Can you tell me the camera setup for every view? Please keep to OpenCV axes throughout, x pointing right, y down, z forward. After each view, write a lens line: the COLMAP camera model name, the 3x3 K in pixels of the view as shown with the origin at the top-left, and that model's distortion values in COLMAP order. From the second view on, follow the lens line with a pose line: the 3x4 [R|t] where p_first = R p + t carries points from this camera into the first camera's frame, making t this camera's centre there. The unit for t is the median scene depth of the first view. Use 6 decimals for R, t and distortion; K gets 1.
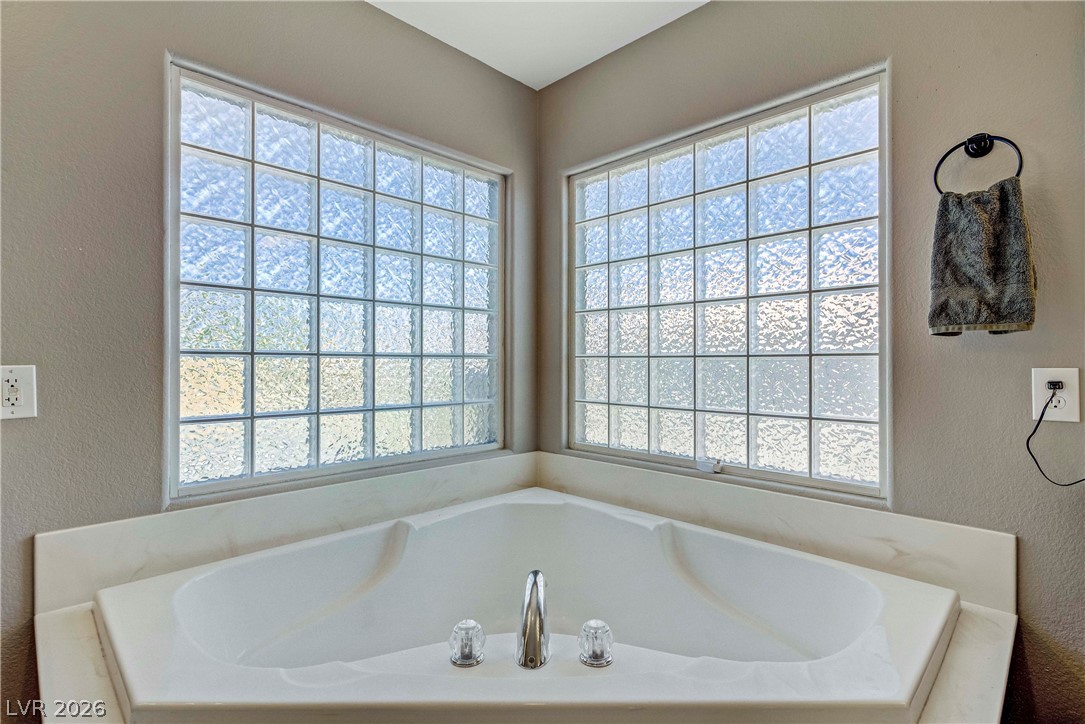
lens RADIAL K [[522.5, 0, 547.4], [0, 522.5, 362.0], [0, 0, 1]] dist [-0.001437, 0.000141]
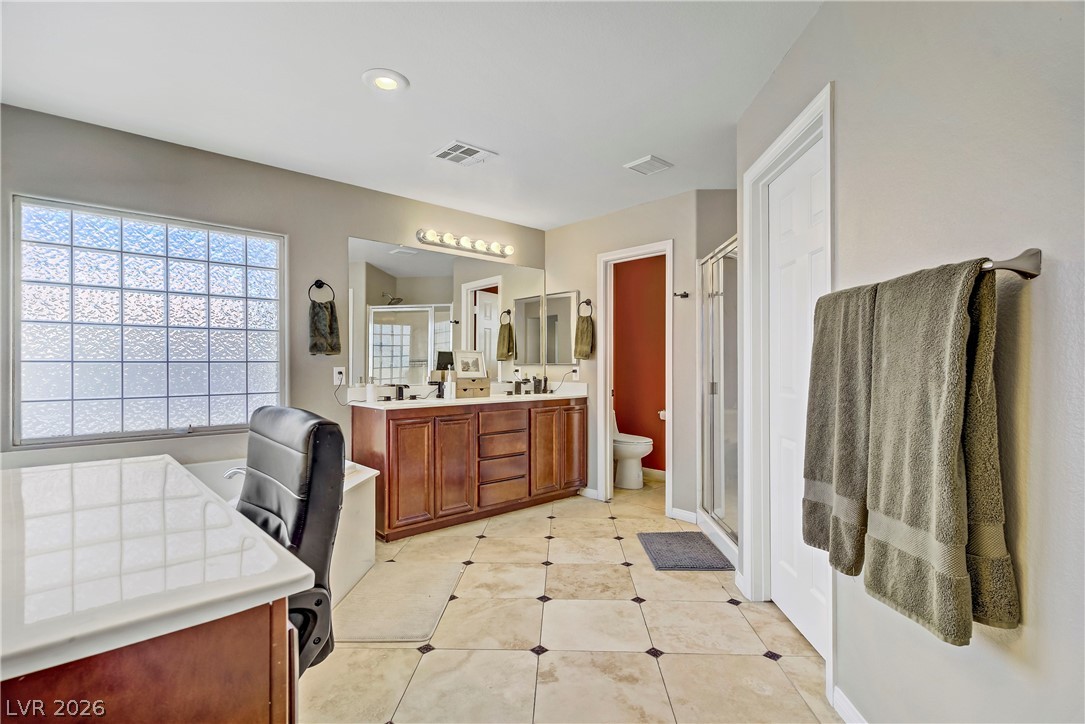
lens RADIAL K [[522.5, 0, 547.4], [0, 522.5, 362.0], [0, 0, 1]] dist [-0.001437, 0.000141]
pose [[0.042836, 0.003915, 0.999074, -1.533675], [0.004035, 0.999983, -0.004092, -0.001145], [-0.999074, 0.004207, 0.042819, -0.239274]]
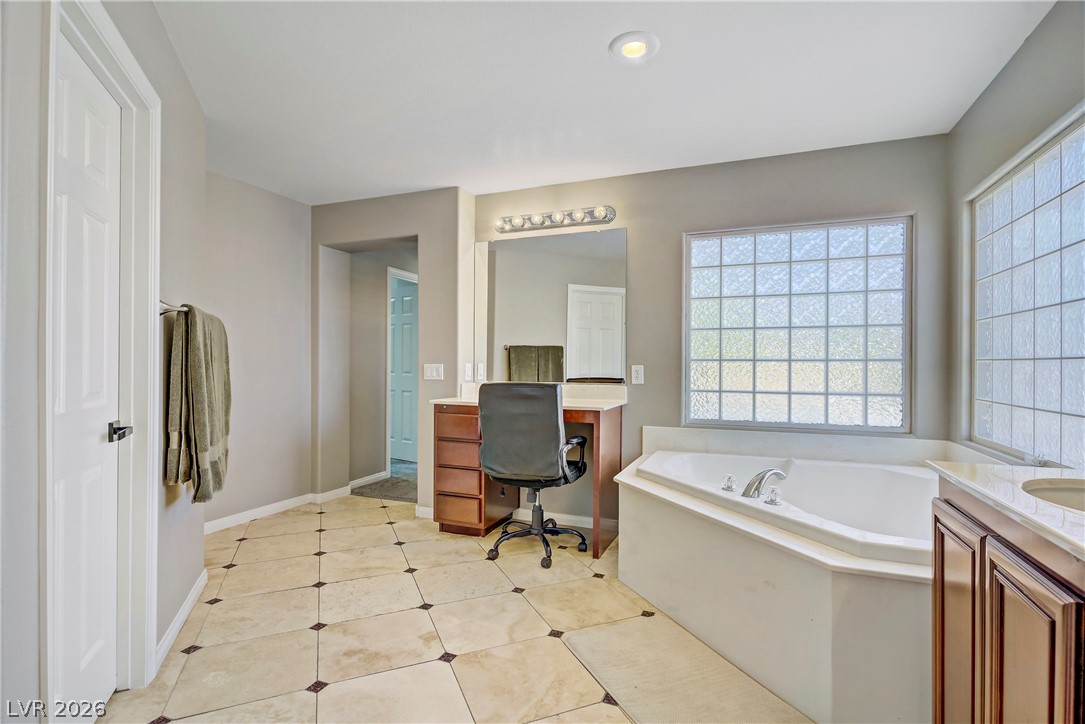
lens RADIAL K [[522.5, 0, 547.4], [0, 522.5, 362.0], [0, 0, 1]] dist [-0.001437, 0.000141]
pose [[0.384652, -0.004615, -0.923050, 1.128302], [-0.006212, 0.999952, -0.007588, 0.012634], [0.923041, 0.008652, 0.384604, -0.434762]]
